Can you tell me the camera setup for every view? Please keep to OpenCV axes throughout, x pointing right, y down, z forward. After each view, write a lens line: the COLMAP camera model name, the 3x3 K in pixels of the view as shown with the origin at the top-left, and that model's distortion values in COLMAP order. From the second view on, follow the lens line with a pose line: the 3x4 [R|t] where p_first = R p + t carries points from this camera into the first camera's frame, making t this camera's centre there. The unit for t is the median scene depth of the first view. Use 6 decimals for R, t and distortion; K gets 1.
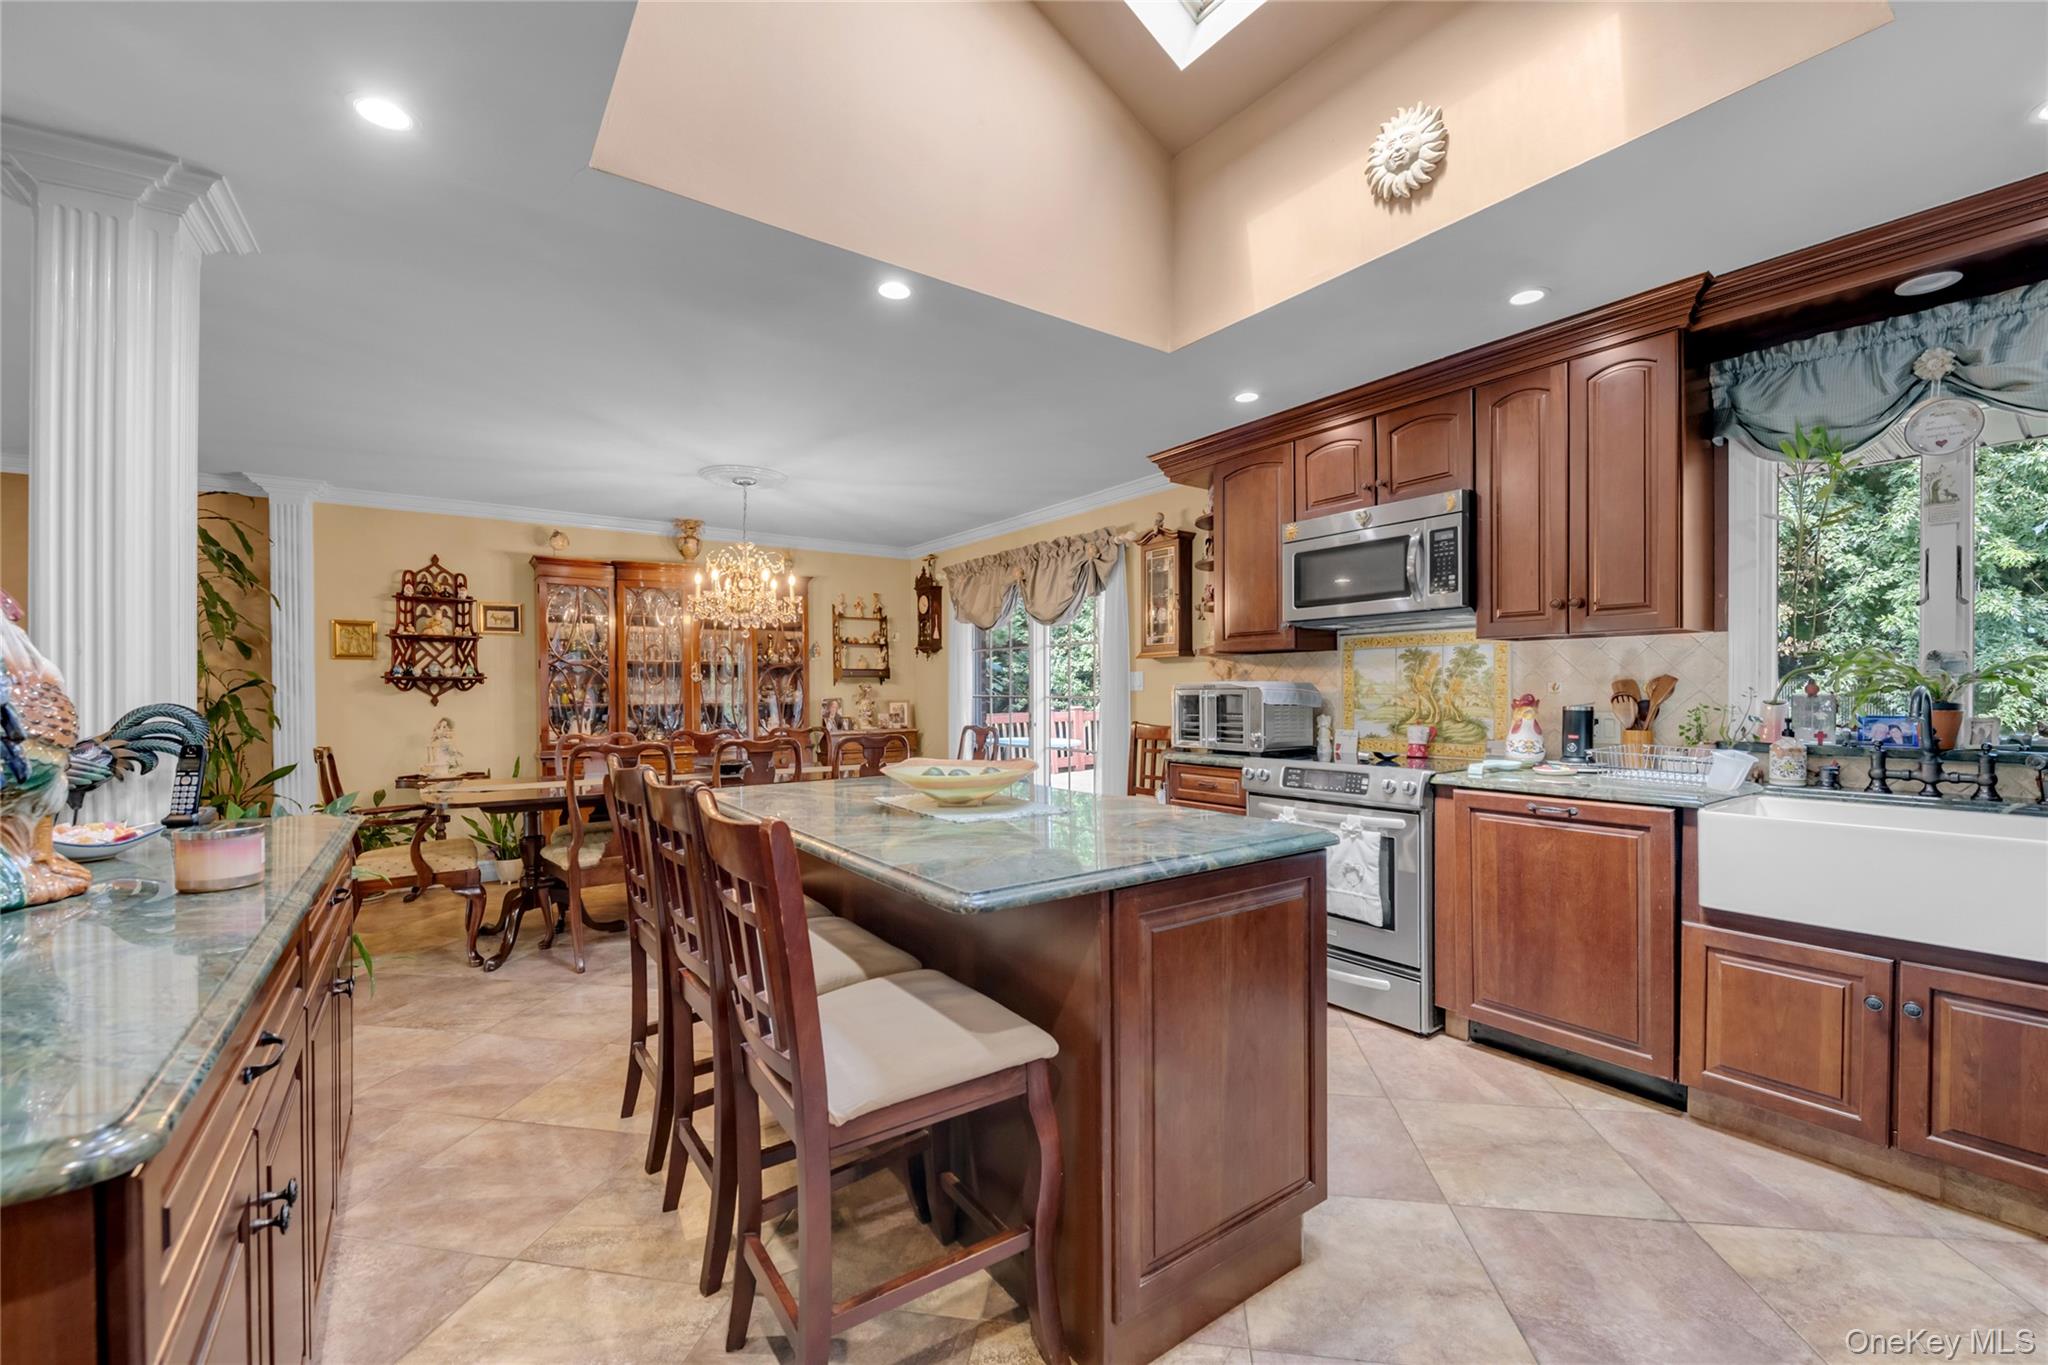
lens RADIAL K [[825.4, 0, 1014.4], [0, 825.4, 702.0], [0, 0, 1]] dist [-0.002716, -0.000286]
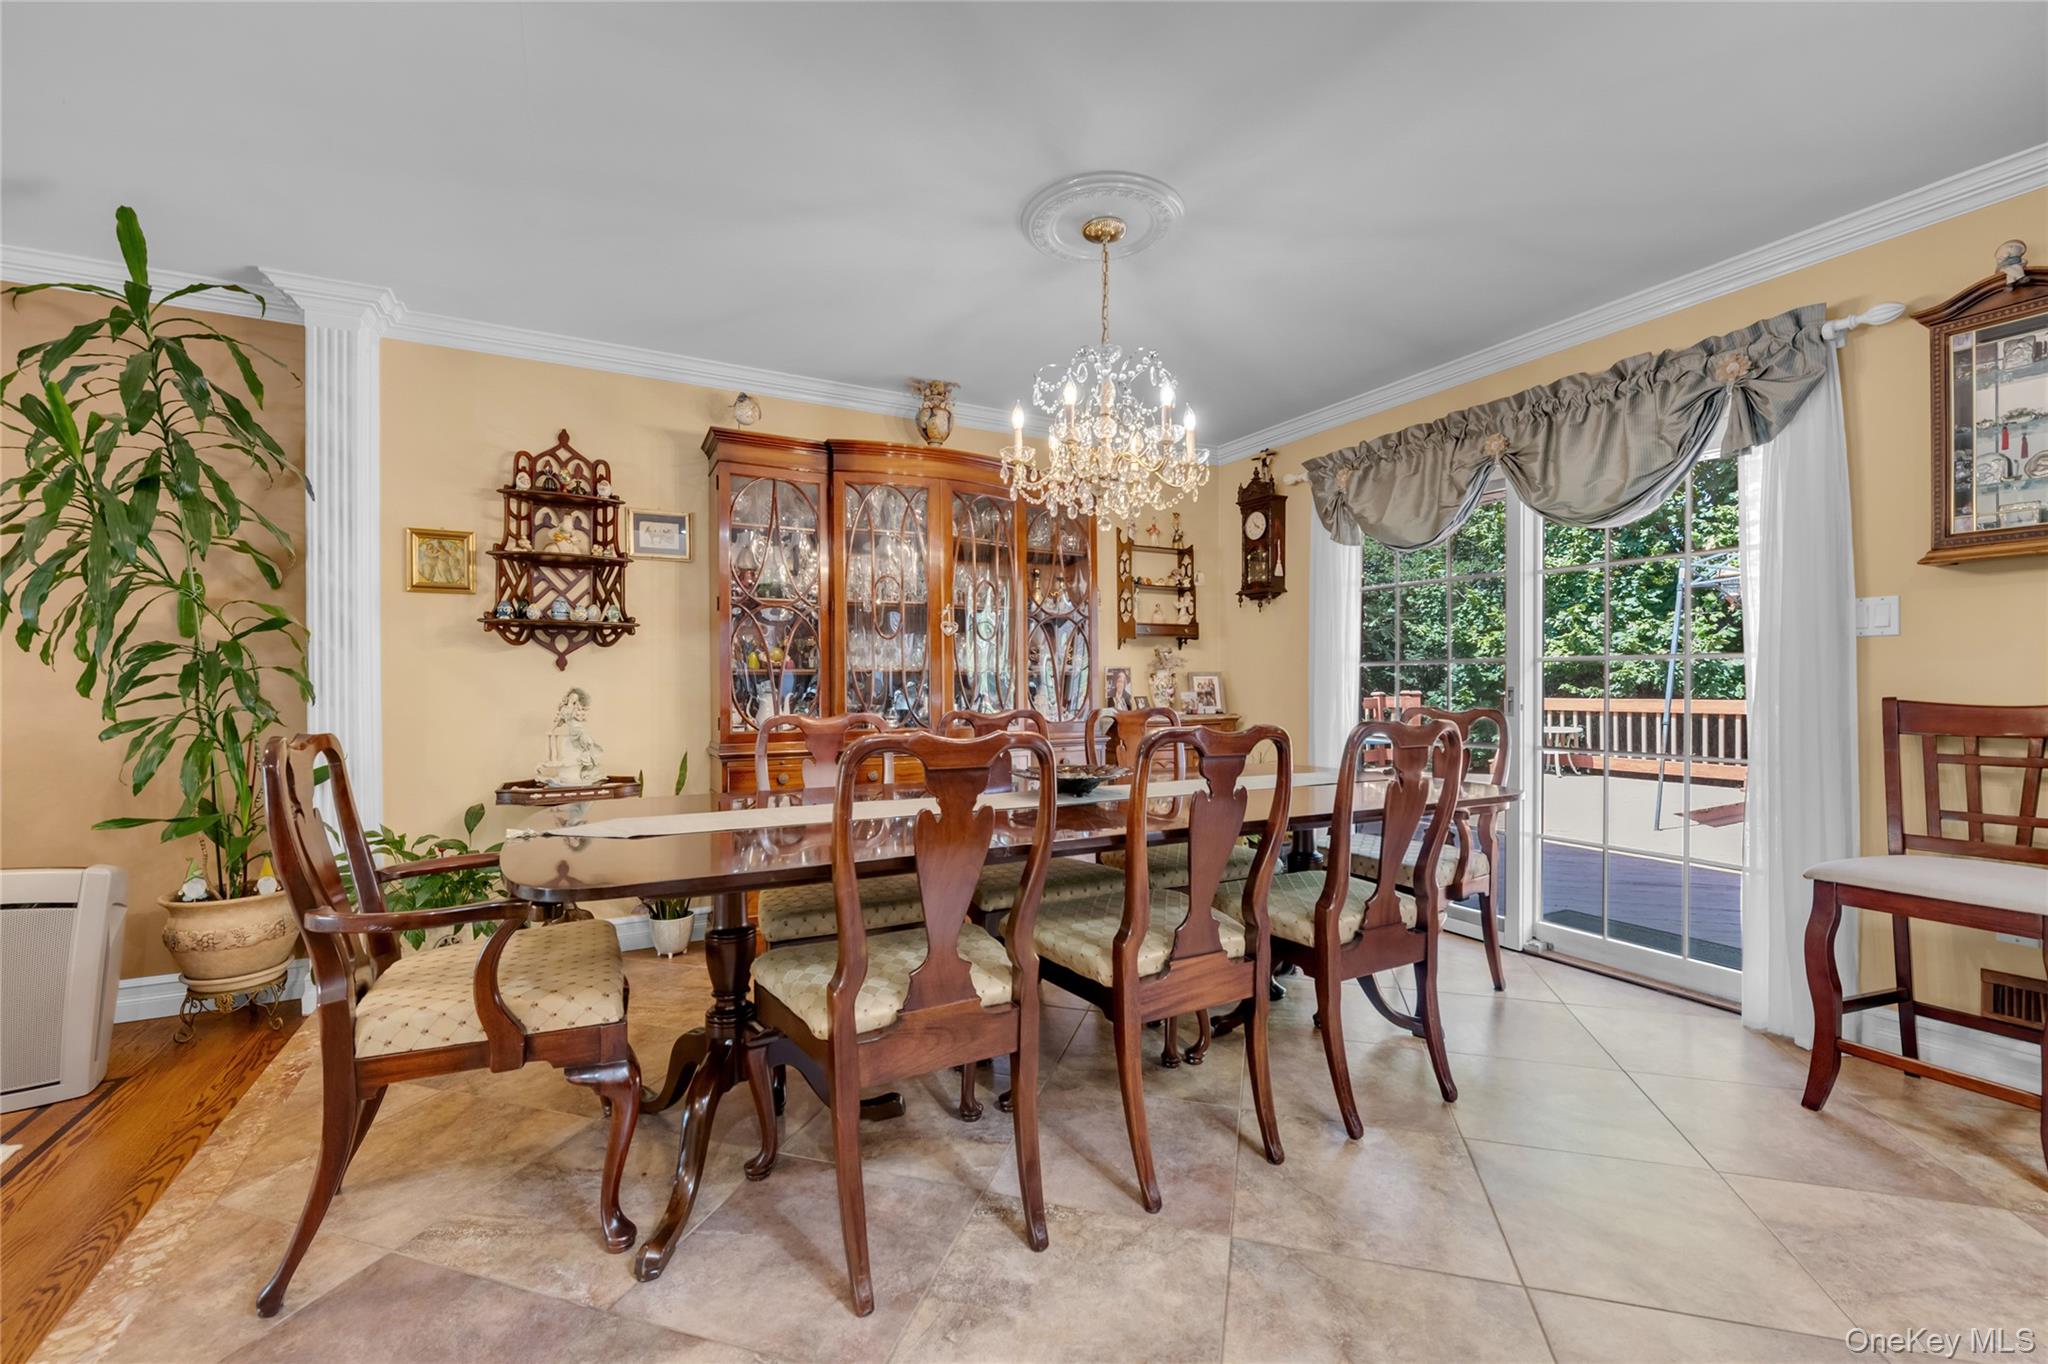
lens RADIAL K [[829.3, 0, 1020.6], [0, 829.3, 688.9], [0, 0, 1]] dist [-0.007302, -0.000464]
pose [[0.991369, 0.002578, -0.131078, -0.279672], [-0.003310, 0.999980, -0.005369, 0.021791], [0.131062, 0.005757, 0.991357, 0.429620]]
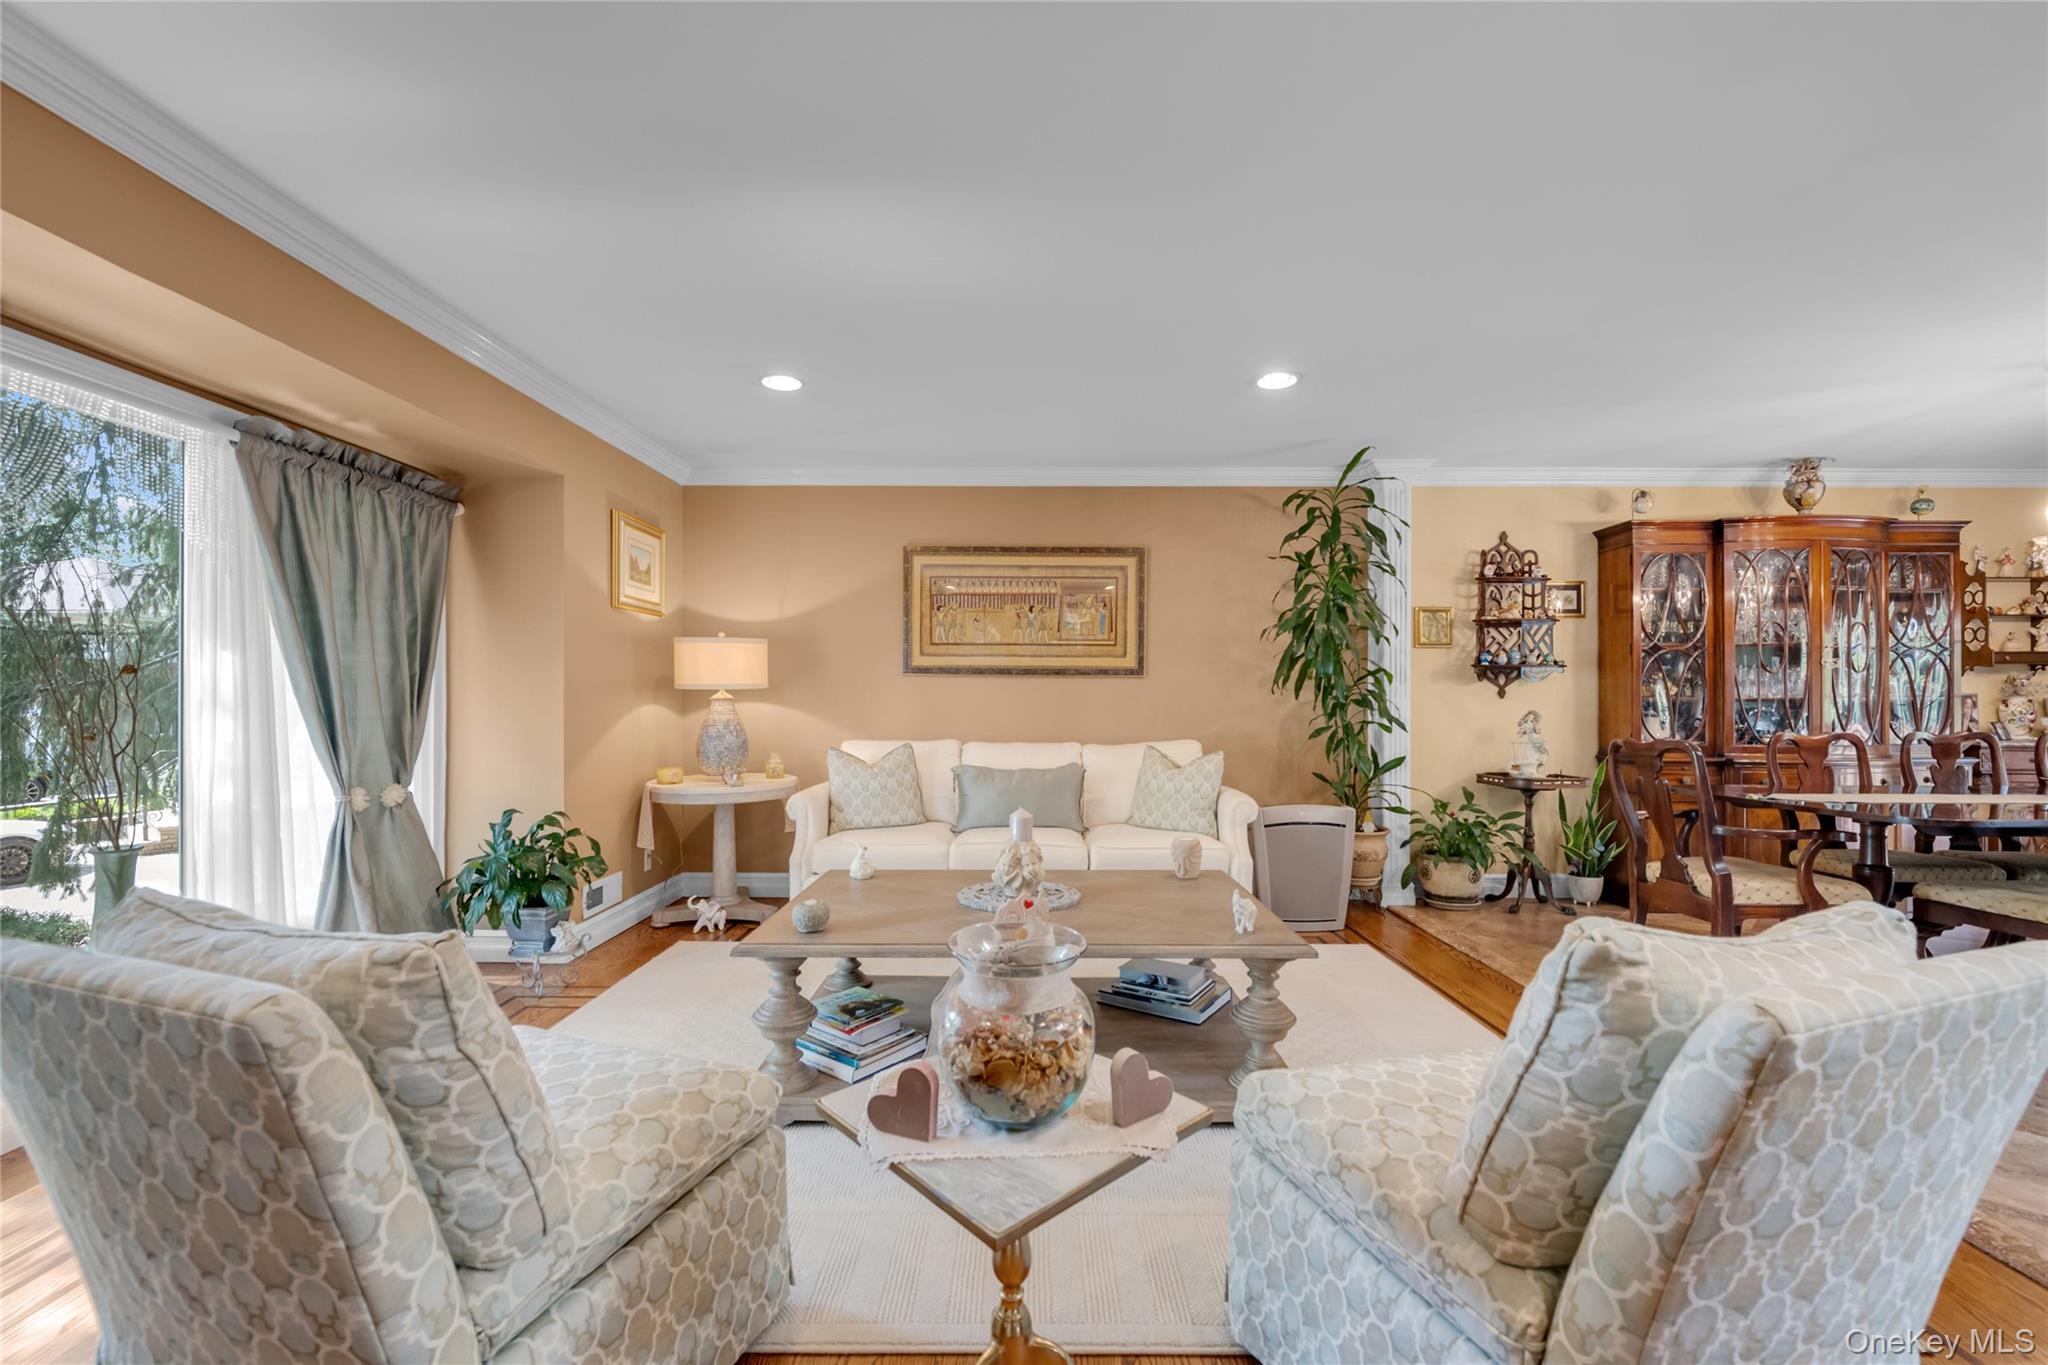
lens RADIAL K [[835.3, 0, 1025.1], [0, 835.3, 703.3], [0, 0, 1]] dist [-0.001249, -0.000488]
pose [[0.814438, 0.007755, -0.580199, -0.609493], [-0.012670, 0.999910, -0.004420, 0.021890], [0.580113, 0.010951, 0.814462, -0.055715]]
